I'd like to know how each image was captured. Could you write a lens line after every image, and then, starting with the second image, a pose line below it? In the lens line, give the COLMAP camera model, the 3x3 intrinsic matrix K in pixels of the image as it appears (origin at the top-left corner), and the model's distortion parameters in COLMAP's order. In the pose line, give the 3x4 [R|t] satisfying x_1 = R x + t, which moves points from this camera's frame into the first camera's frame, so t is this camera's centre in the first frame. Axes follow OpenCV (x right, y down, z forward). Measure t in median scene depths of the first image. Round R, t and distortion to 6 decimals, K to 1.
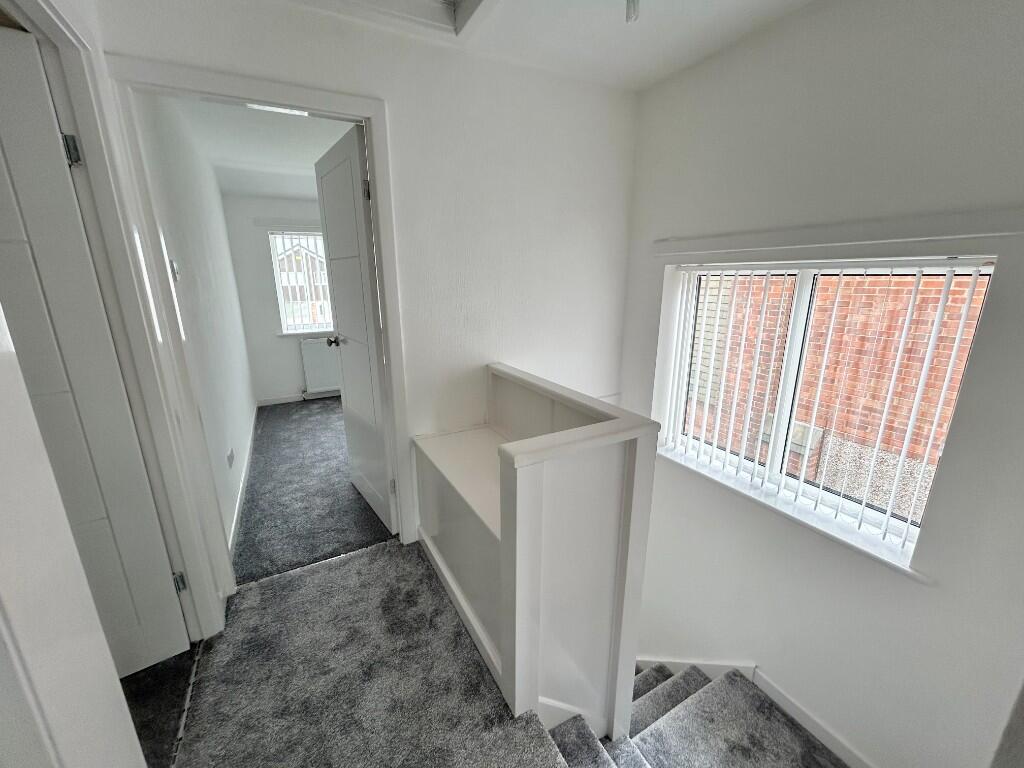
lens RADIAL K [[411.7, 0, 511.8], [0, 411.7, 381.7], [0, 0, 1]] dist [-0.003241, 0.000445]
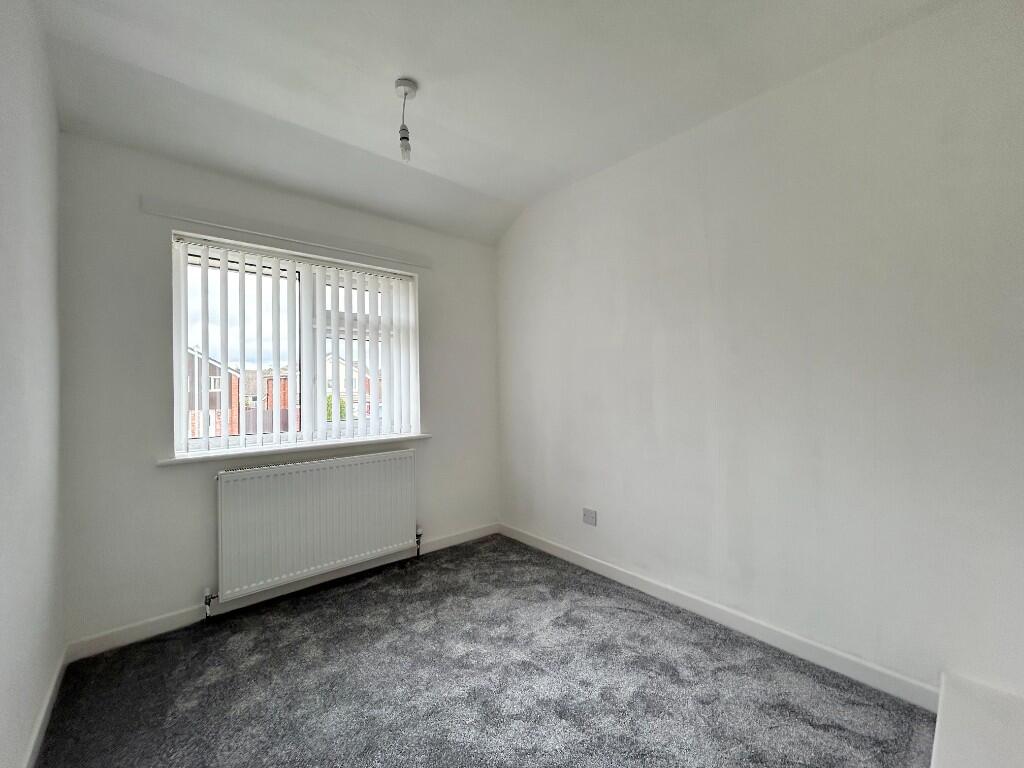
lens RADIAL K [[411.7, 0, 513.6], [0, 411.7, 385.4], [0, 0, 1]] dist [-0.003241, 0.000445]
pose [[0.978212, -0.018728, 0.206762, -0.299089], [0.075297, 0.960115, -0.269274, -0.049243], [-0.193473, 0.278976, 0.940607, 0.511562]]
